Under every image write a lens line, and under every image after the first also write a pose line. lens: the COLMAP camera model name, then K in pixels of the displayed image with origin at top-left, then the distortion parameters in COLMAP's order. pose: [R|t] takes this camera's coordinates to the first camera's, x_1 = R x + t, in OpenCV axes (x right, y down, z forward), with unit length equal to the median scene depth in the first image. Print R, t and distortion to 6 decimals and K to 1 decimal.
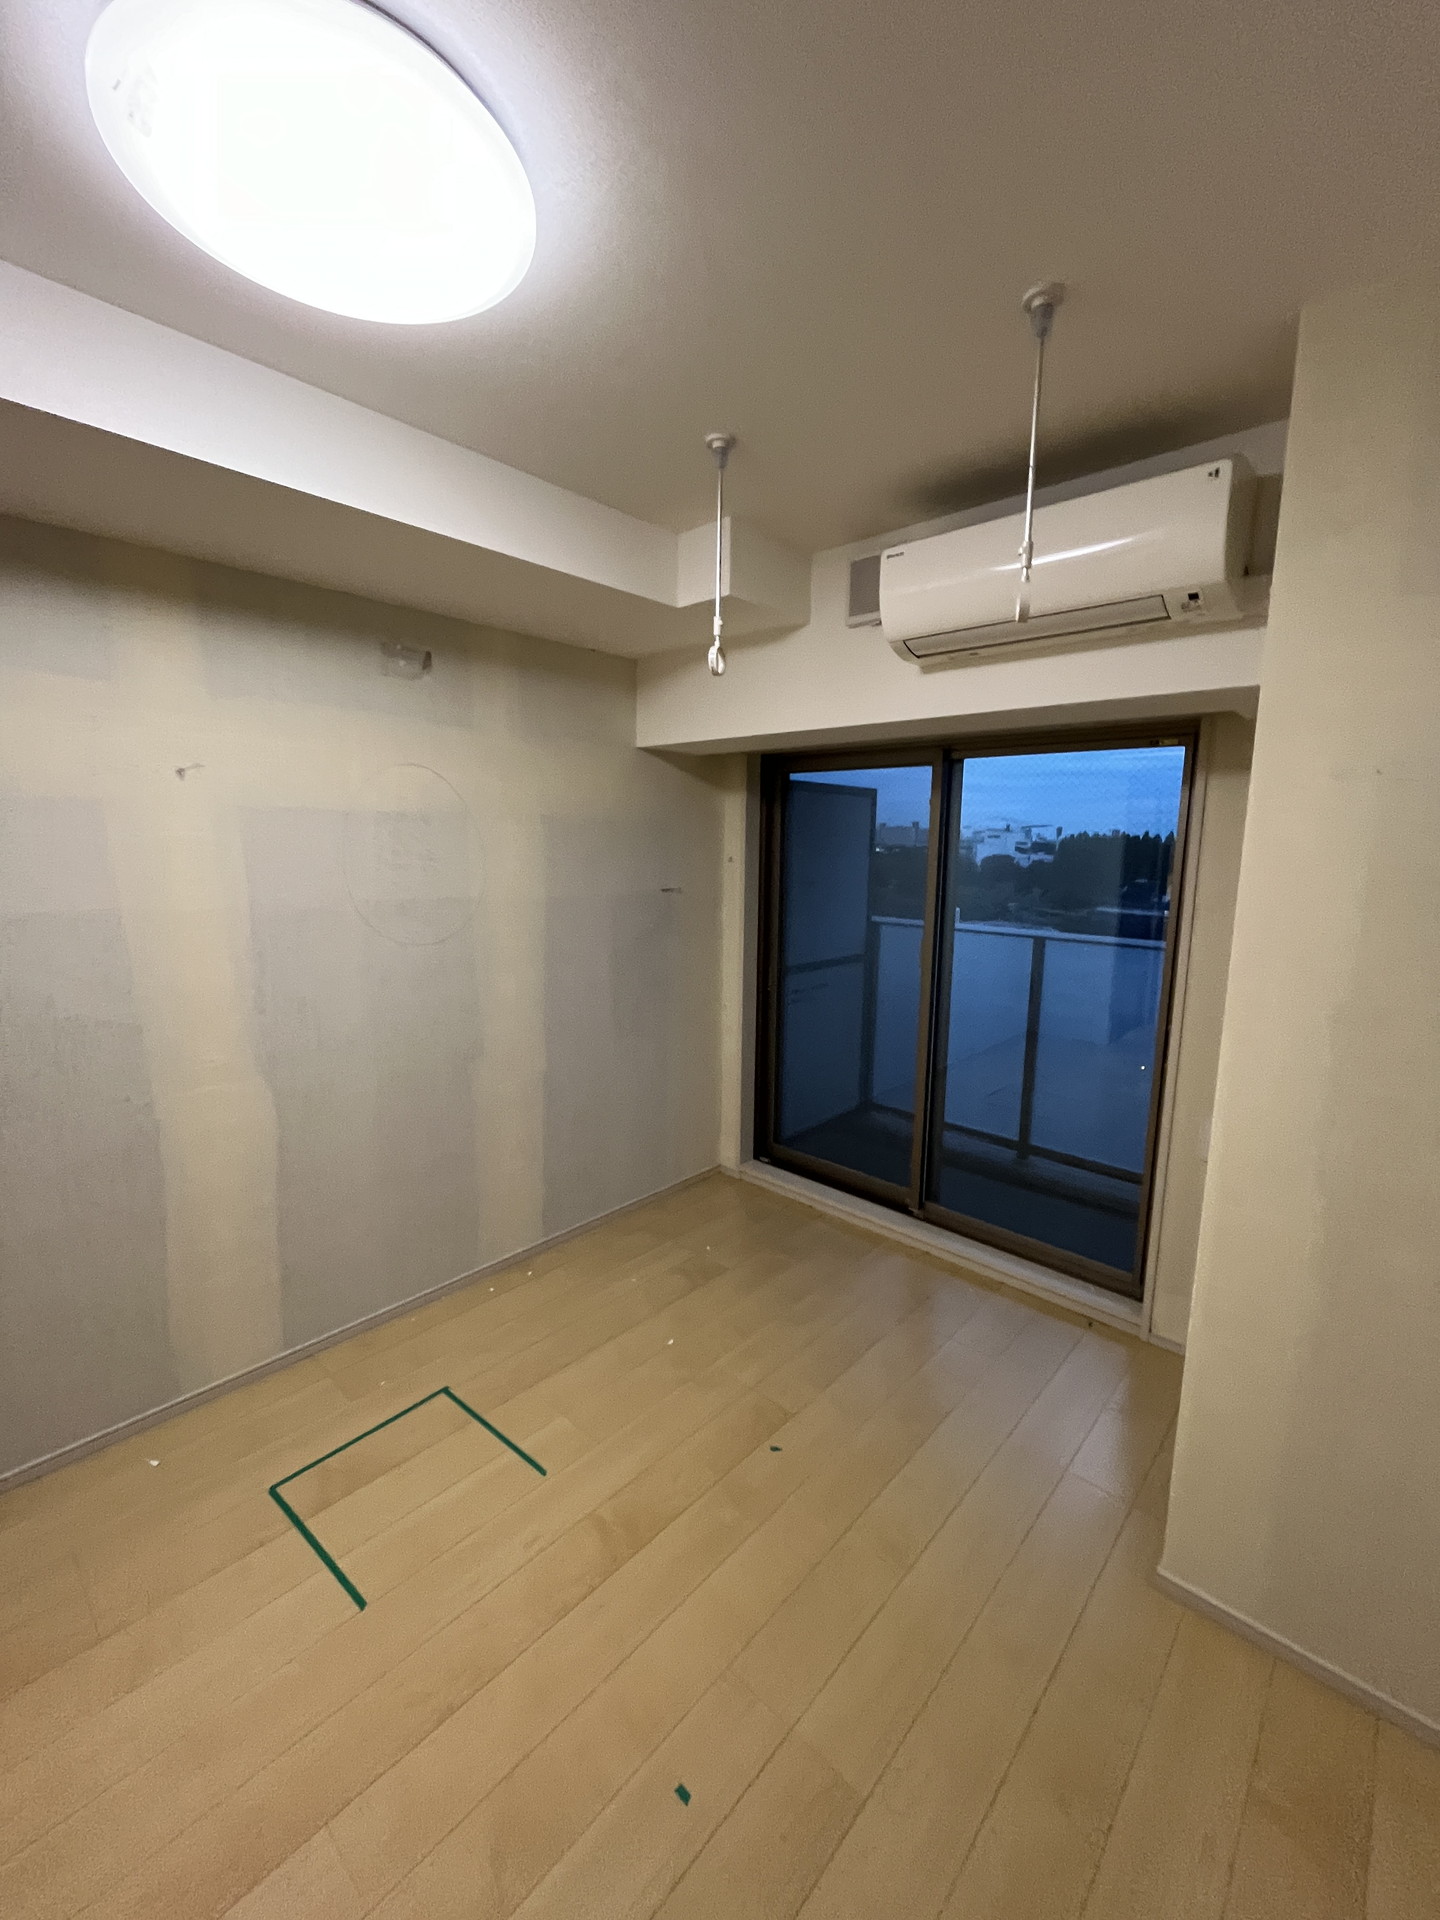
lens RADIAL K [[782.3, 0, 715.6], [0, 782.3, 961.1], [0, 0, 1]] dist [-0.003027, 0.000376]
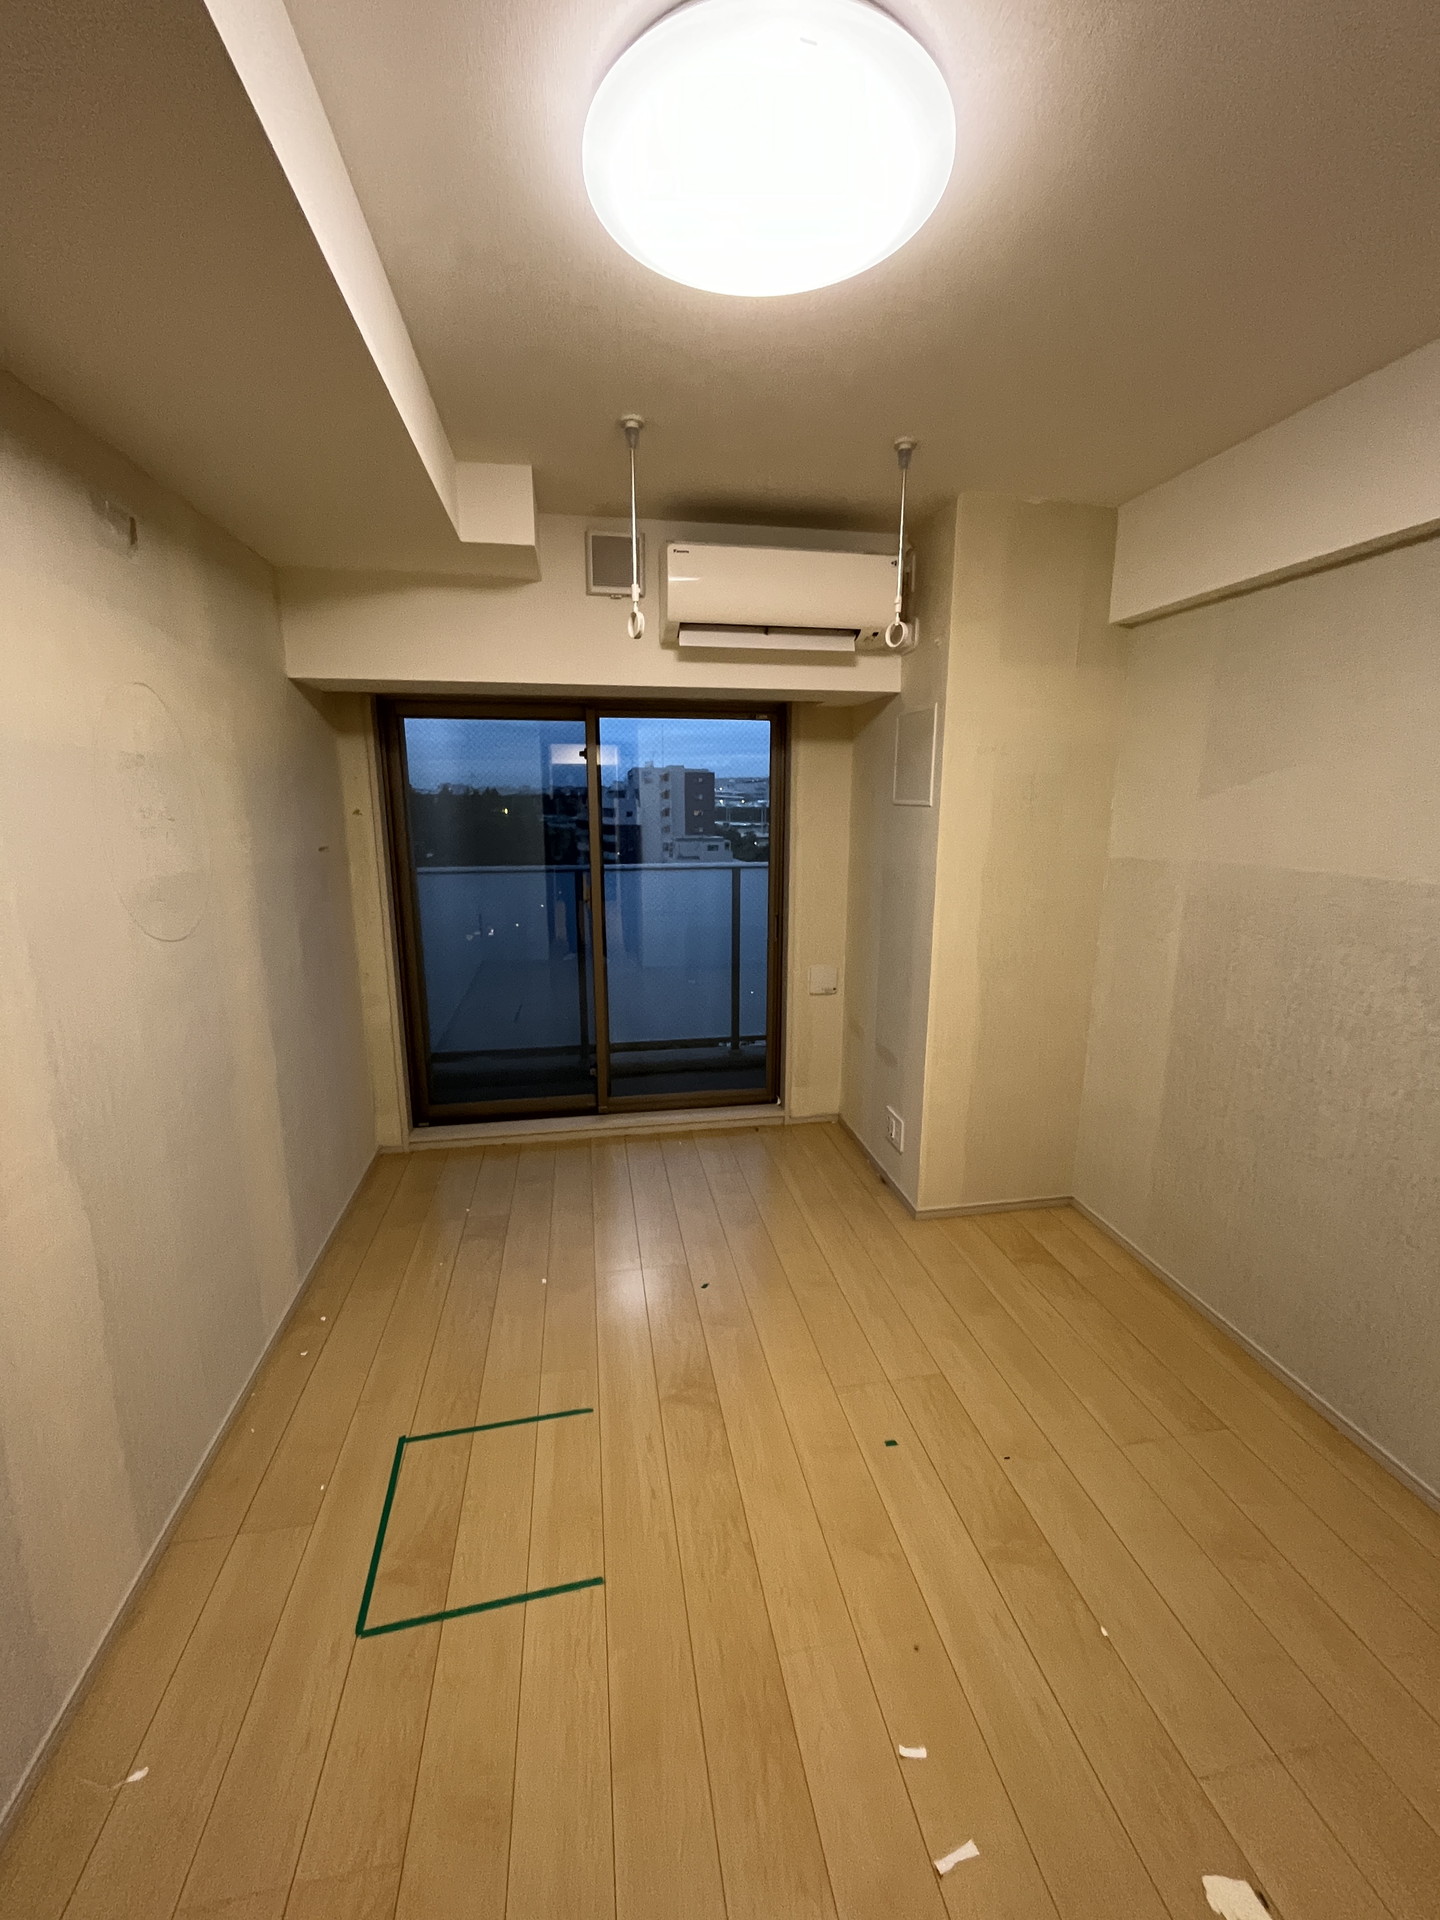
lens RADIAL K [[782.3, 0, 719.4], [0, 782.3, 962.3], [0, 0, 1]] dist [-0.003027, 0.000376]
pose [[0.607302, -0.180815, 0.773622, -0.660631], [0.130328, 0.983239, 0.127499, -0.029501], [-0.783709, 0.023394, 0.620688, 0.172987]]
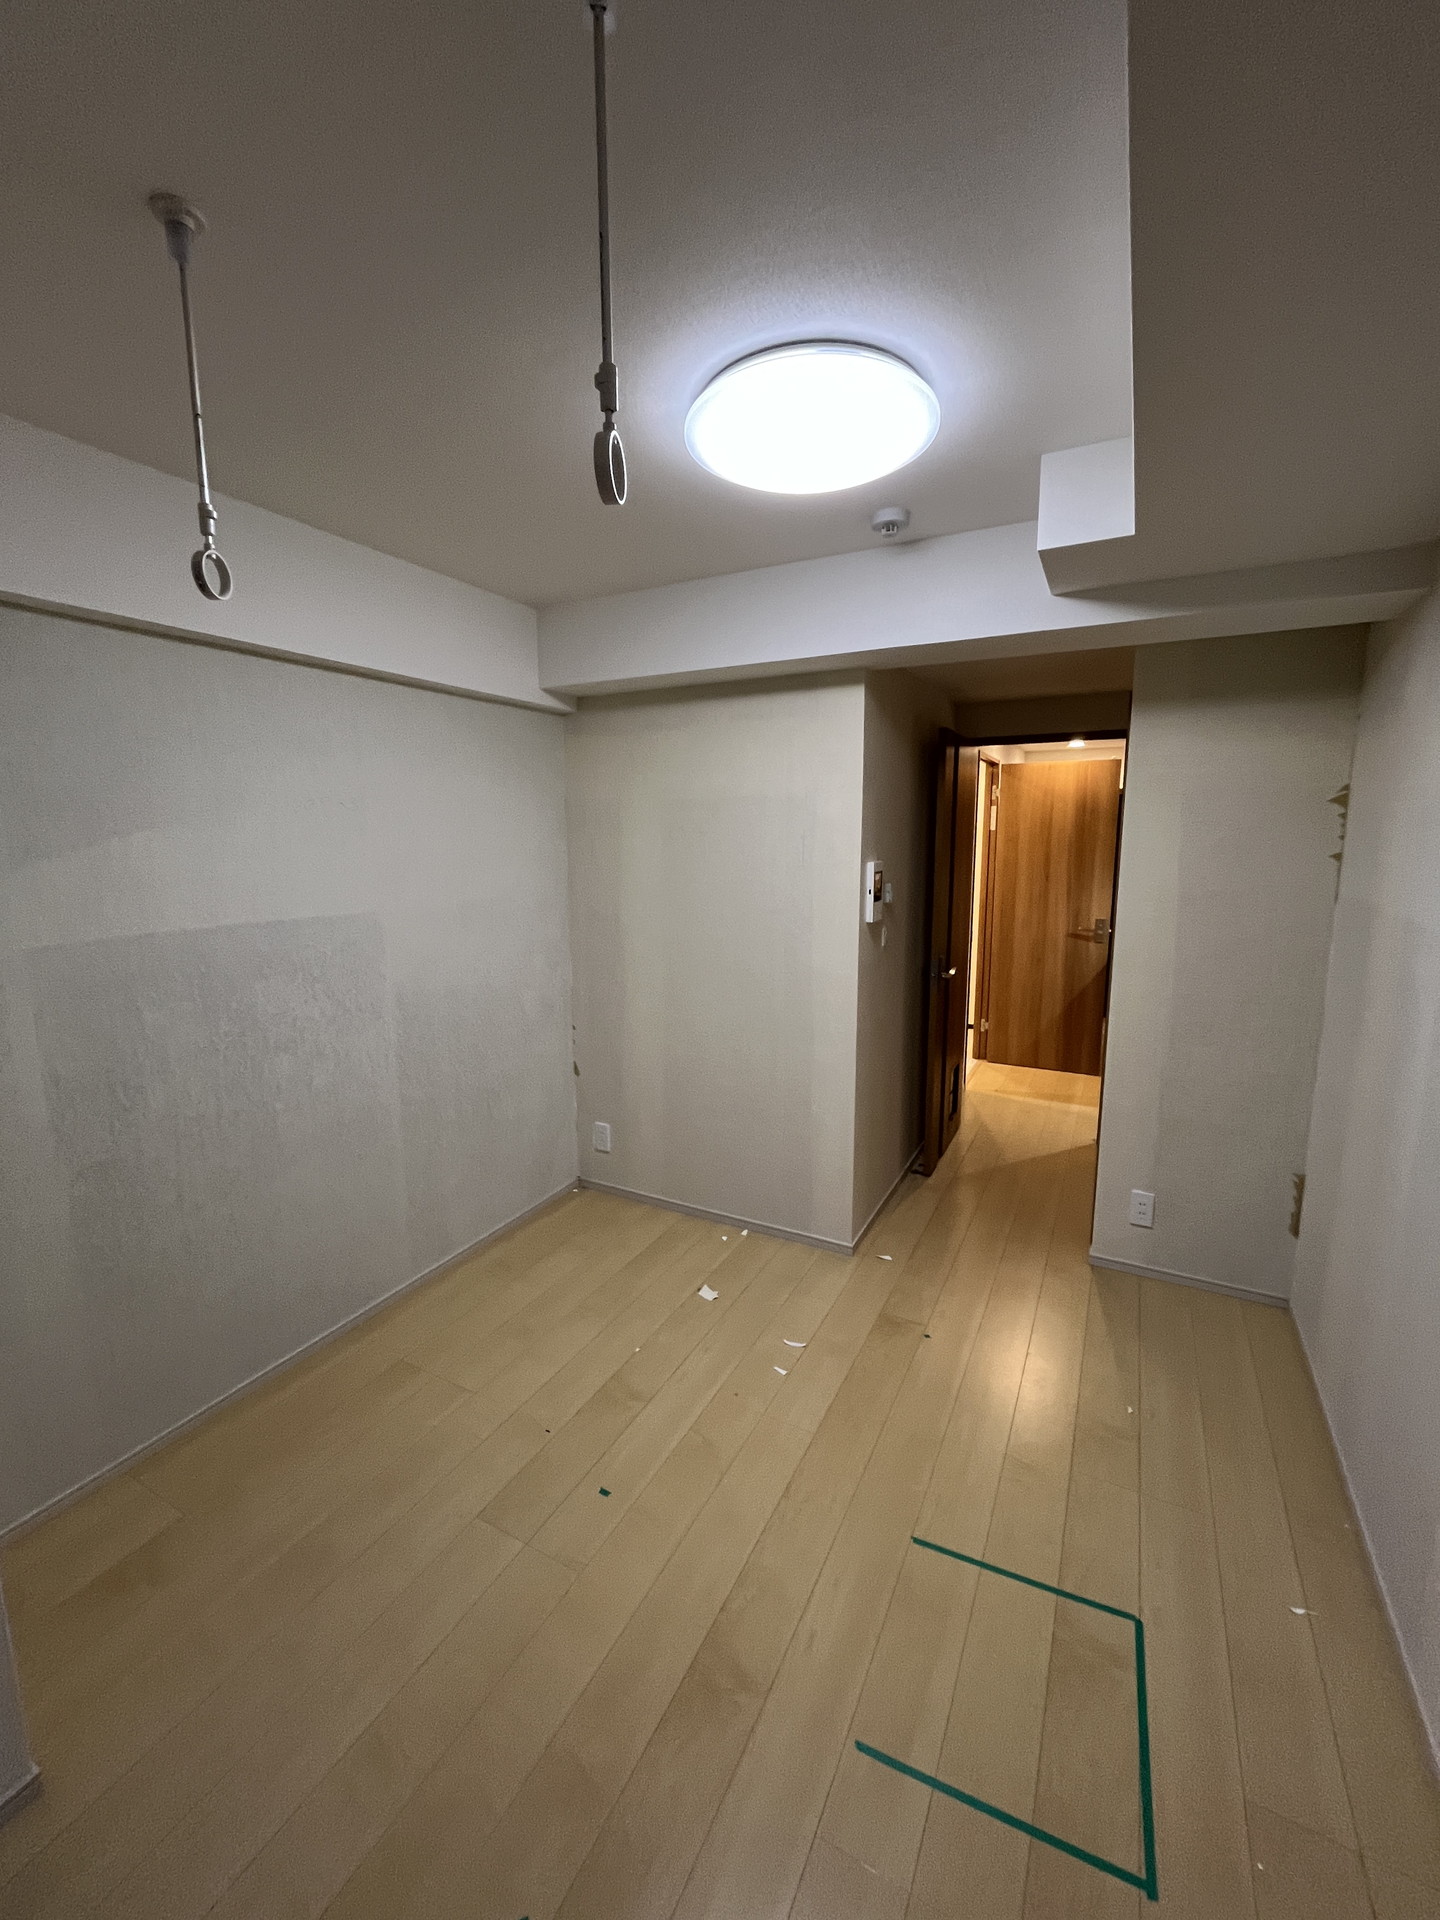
lens RADIAL K [[782.3, 0, 721.2], [0, 782.3, 954.0], [0, 0, 1]] dist [-0.003027, 0.000376]
pose [[-0.966746, 0.030817, -0.253876, 0.048856], [-0.045956, 0.955620, 0.290996, -0.189755], [0.251576, 0.292986, -0.922425, 1.155953]]
